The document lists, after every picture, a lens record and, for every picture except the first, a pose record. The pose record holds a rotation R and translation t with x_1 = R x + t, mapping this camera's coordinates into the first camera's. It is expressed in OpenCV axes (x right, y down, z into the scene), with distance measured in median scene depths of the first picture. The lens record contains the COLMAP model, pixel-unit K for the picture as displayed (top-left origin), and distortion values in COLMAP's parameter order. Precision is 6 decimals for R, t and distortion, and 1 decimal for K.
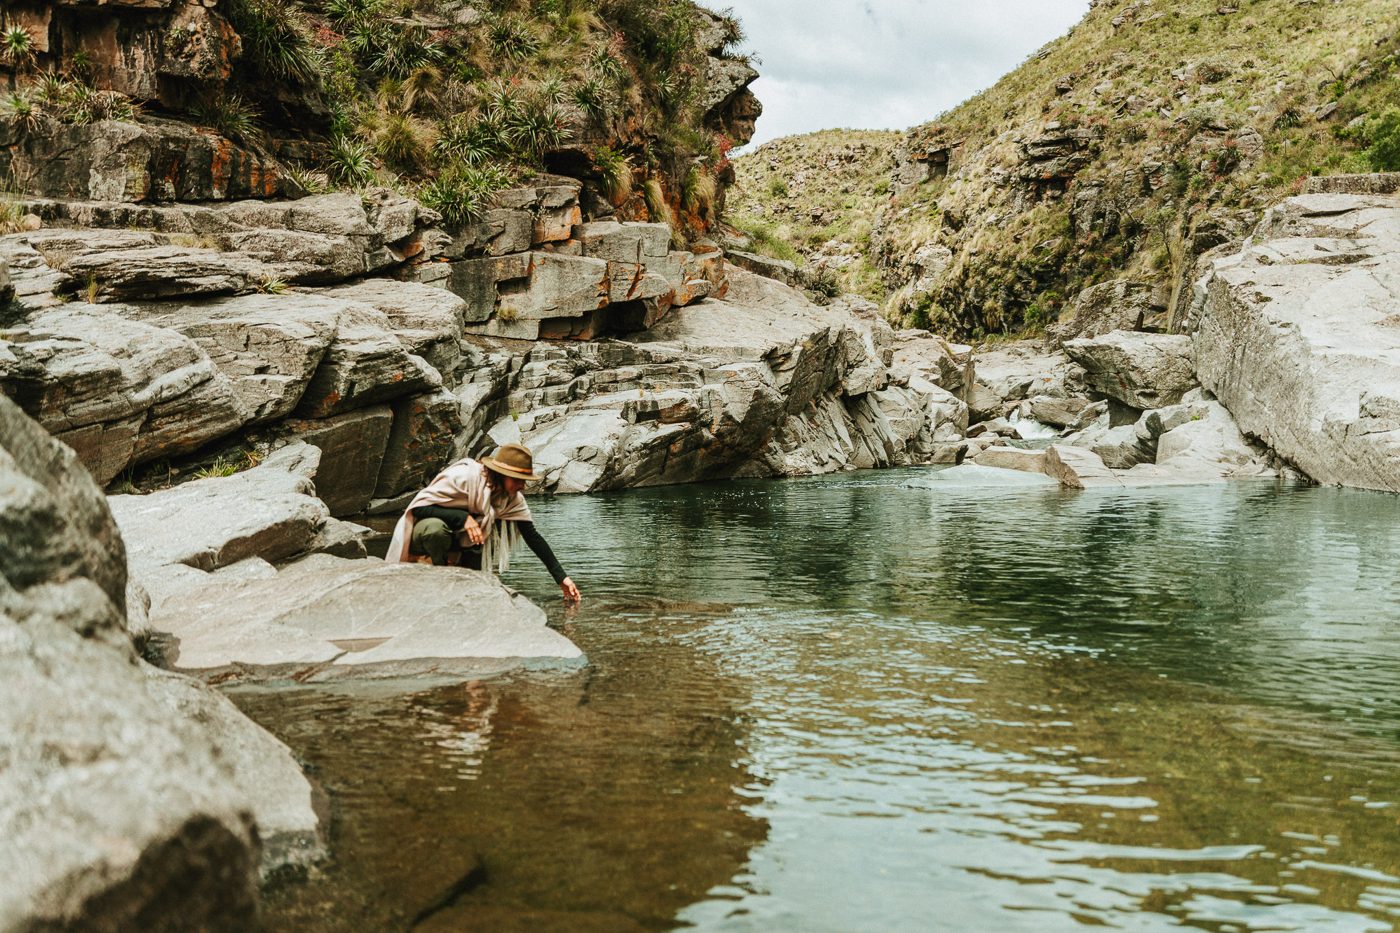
lens RADIAL K [[997.6, 0, 700.0], [0, 997.6, 466.5], [0, 0, 1]] dist [-0.002039, -0.001080]
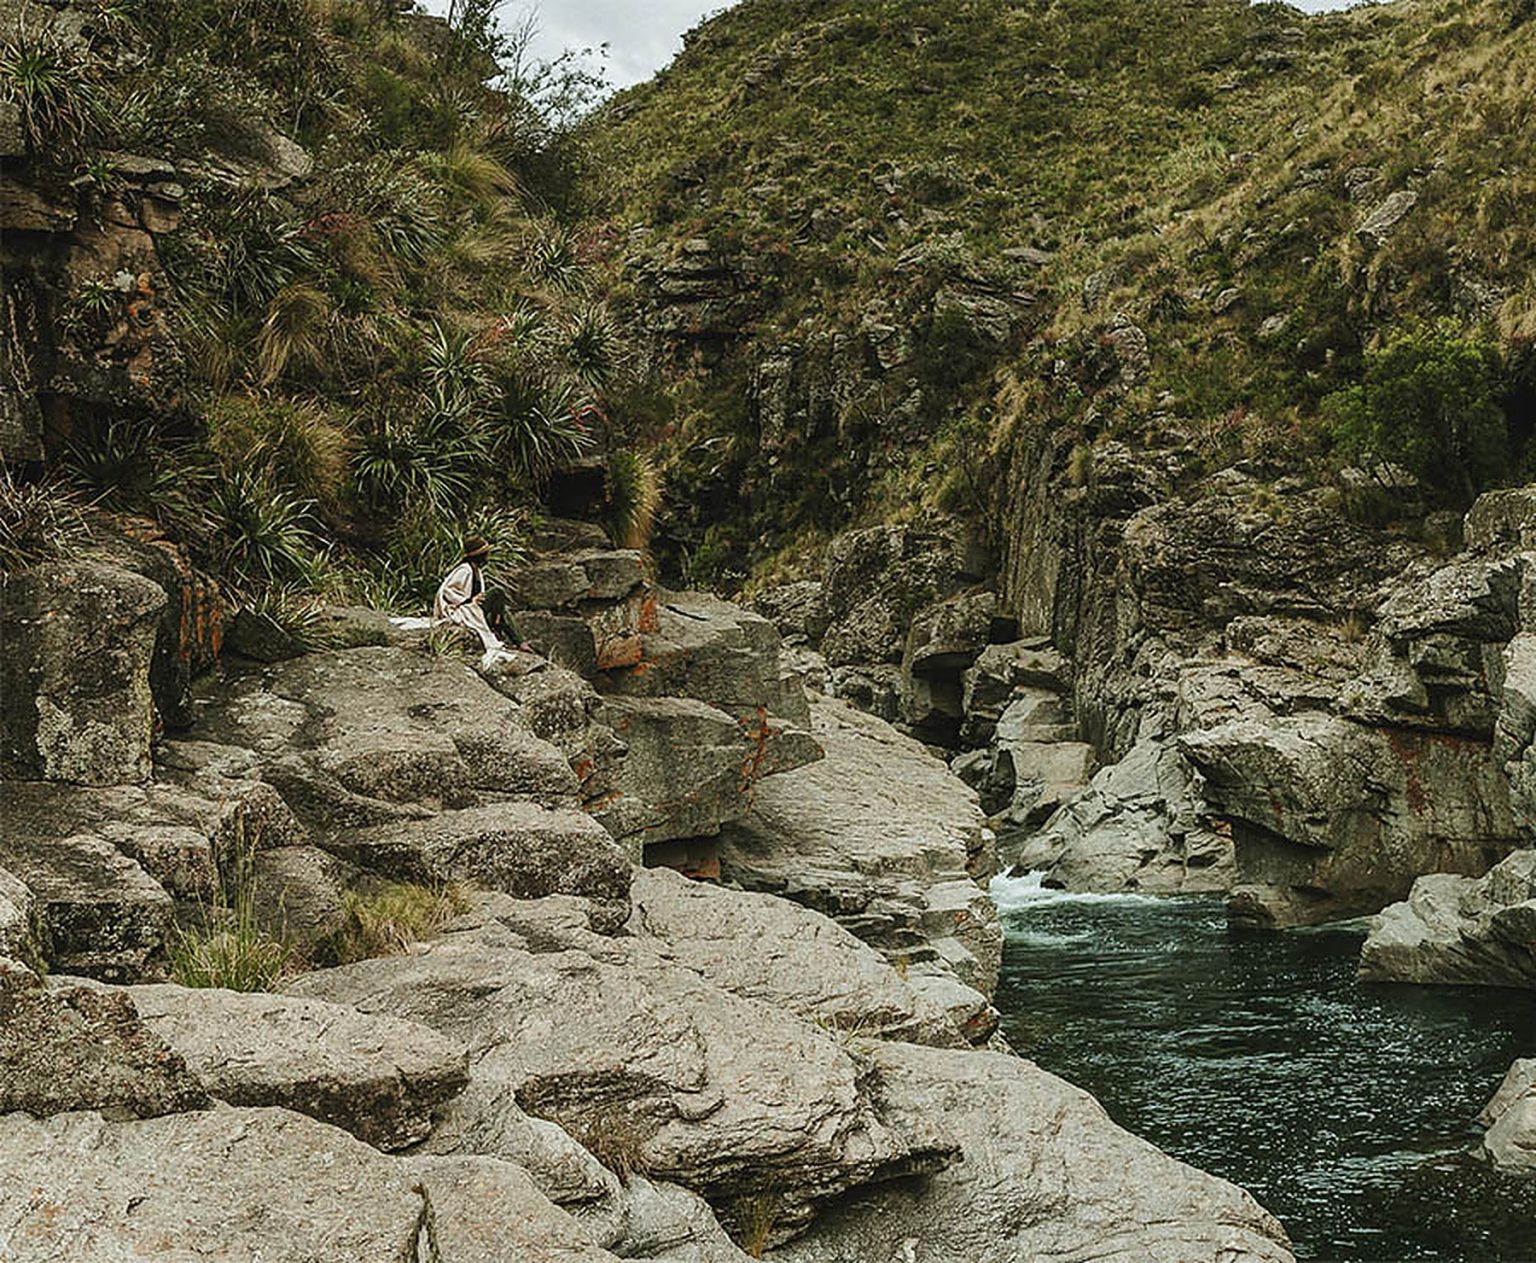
lens RADIAL K [[1791.4, 0, 768.0], [0, 1791.4, 631.5], [0, 0, 1]] dist [-0.004286, 0.031450]
pose [[0.889932, -0.027936, 0.455237, -0.126354], [0.063187, 0.996049, -0.062400, -0.049629], [-0.451695, 0.084297, 0.888181, 0.053248]]
